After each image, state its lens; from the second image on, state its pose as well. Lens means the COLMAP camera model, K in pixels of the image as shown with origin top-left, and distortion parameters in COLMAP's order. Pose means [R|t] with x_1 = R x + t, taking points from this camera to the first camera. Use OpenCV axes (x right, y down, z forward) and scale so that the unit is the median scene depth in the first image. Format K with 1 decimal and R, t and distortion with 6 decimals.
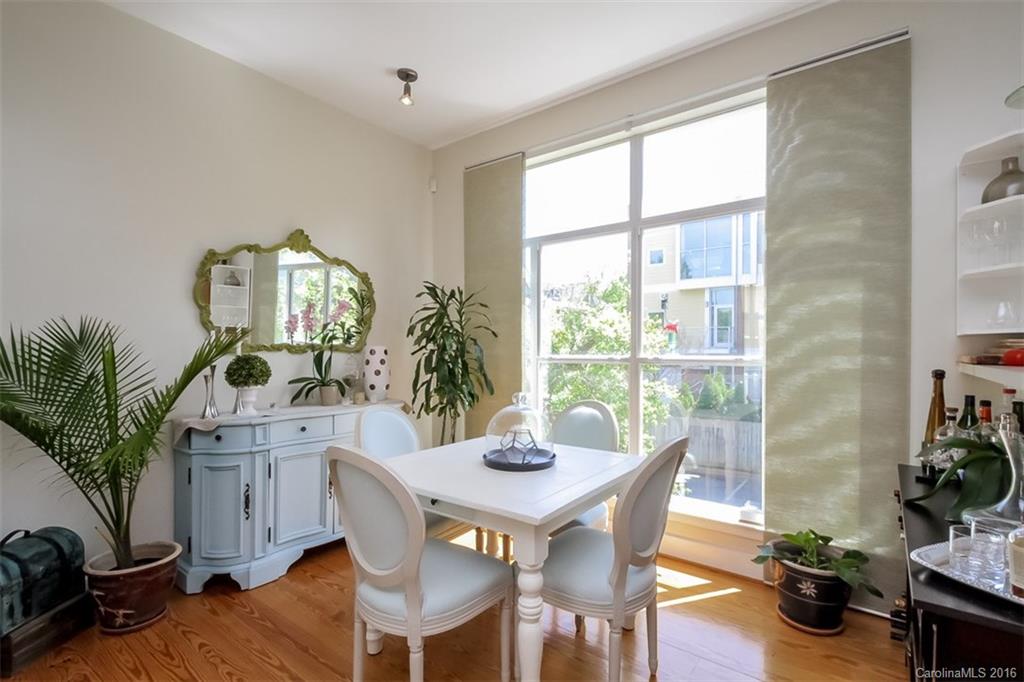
lens RADIAL K [[482.1, 0, 524.0], [0, 482.1, 348.3], [0, 0, 1]] dist [0.028794, -0.018589]
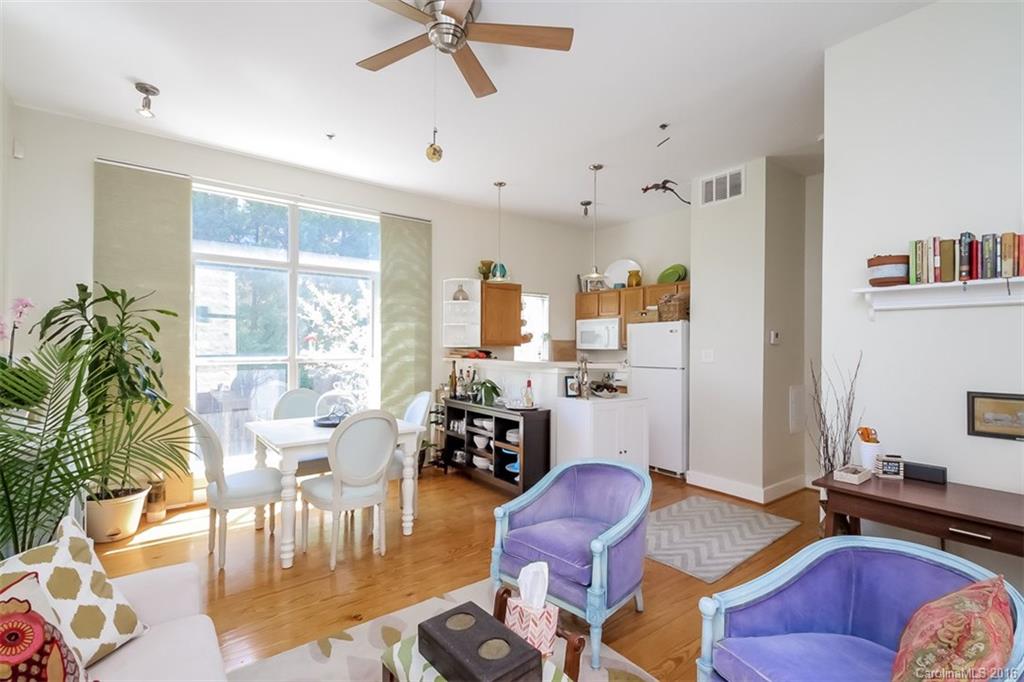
lens RADIAL K [[475.4, 0, 512.0], [0, 475.4, 341.0], [0, 0, 1]] dist [0.017402, -0.000165]
pose [[0.275964, 0.008570, 0.961130, -1.122930], [-0.010809, 0.999925, -0.005812, -0.036707], [-0.961107, -0.008785, 0.276036, -0.030229]]
